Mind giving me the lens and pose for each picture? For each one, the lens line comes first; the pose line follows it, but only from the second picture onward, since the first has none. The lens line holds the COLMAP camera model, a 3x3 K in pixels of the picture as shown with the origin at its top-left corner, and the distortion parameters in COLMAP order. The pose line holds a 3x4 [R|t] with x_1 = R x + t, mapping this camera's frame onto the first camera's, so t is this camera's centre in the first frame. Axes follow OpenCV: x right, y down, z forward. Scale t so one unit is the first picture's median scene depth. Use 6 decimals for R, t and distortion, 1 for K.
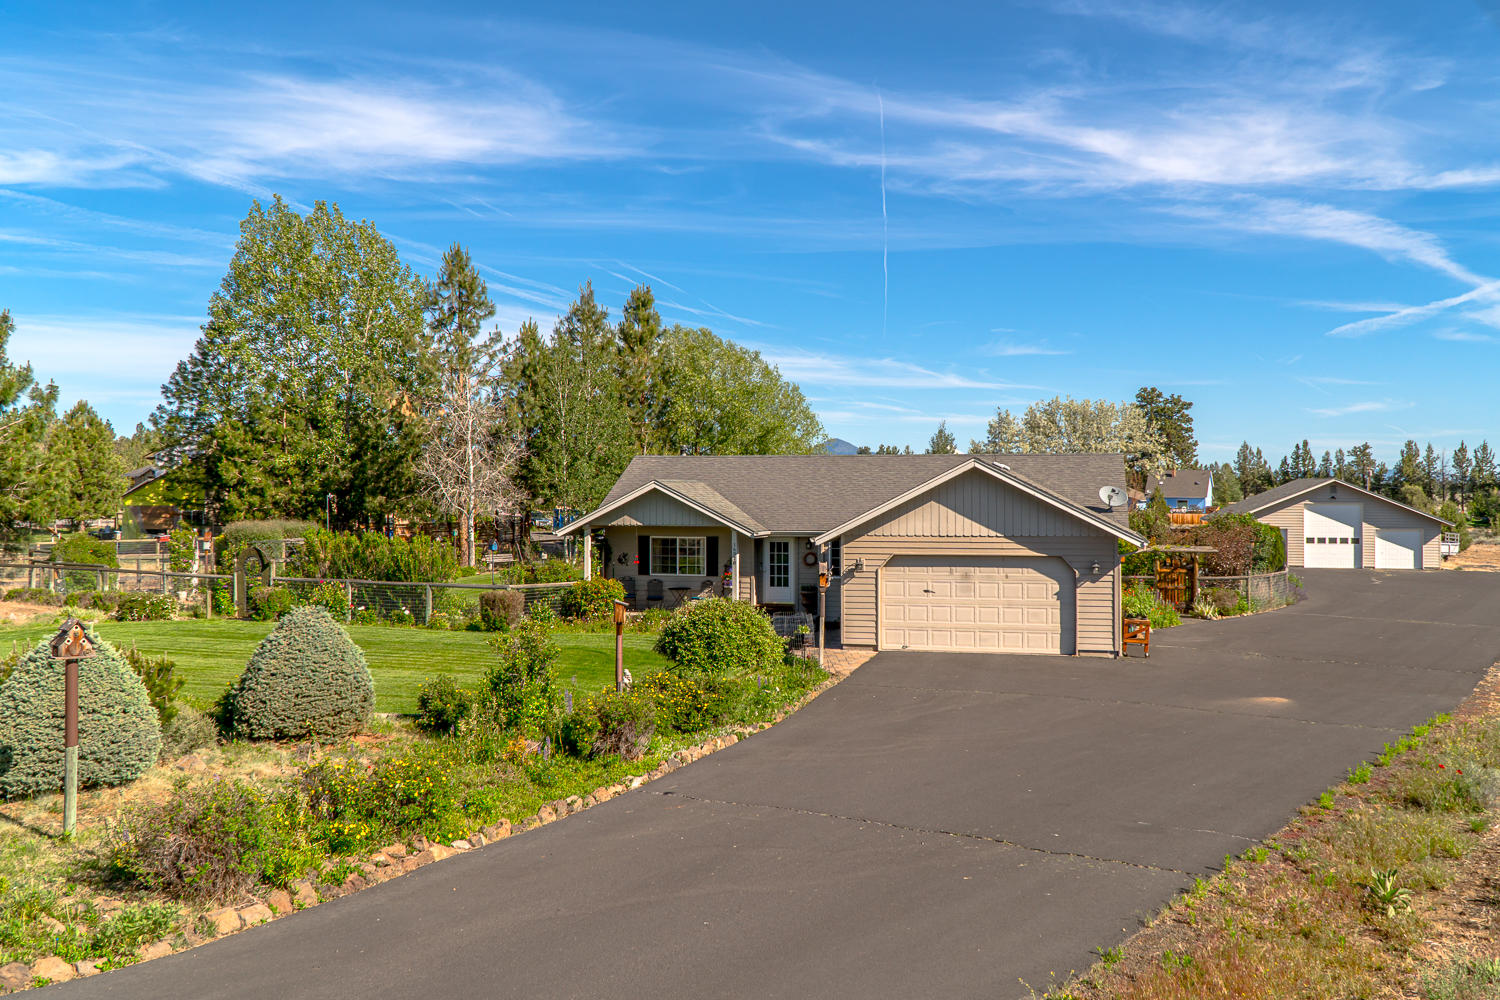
lens RADIAL K [[1191.2, 0, 749.4], [0, 1191.2, 506.7], [0, 0, 1]] dist [-0.042959, -0.009466]
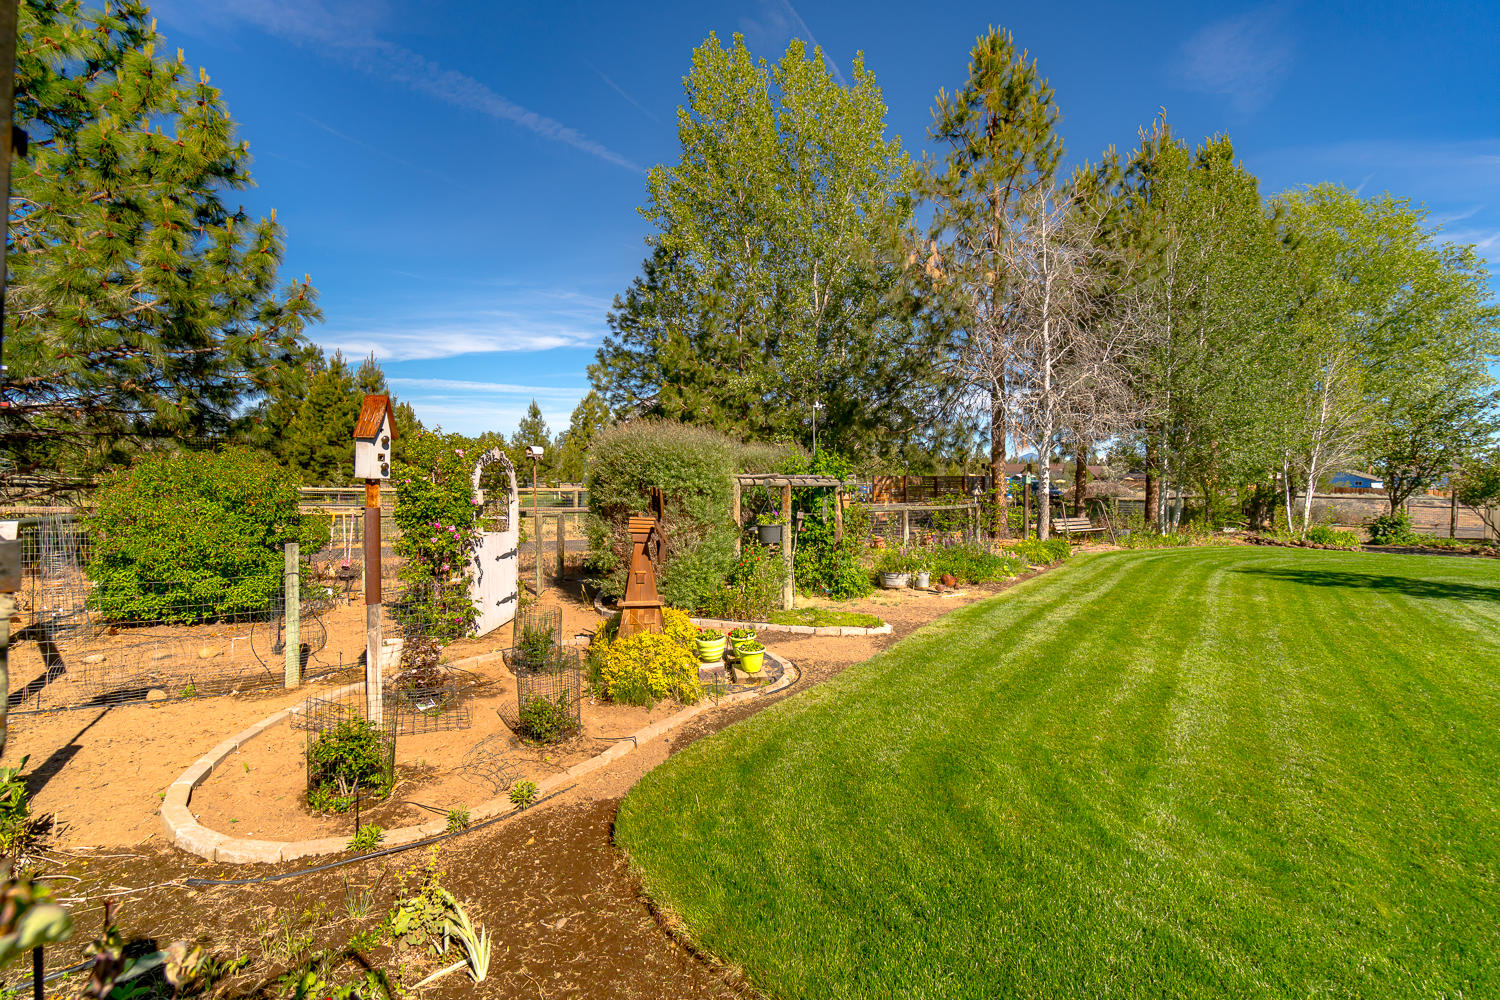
lens RADIAL K [[650.2, 0, 739.6], [0, 650.2, 496.8], [0, 0, 1]] dist [0.002102, 0.000984]
pose [[0.933026, 0.011354, -0.359629, -0.240757], [-0.002160, 0.999661, 0.025958, 0.022008], [0.359802, -0.023443, 0.932734, 0.605608]]
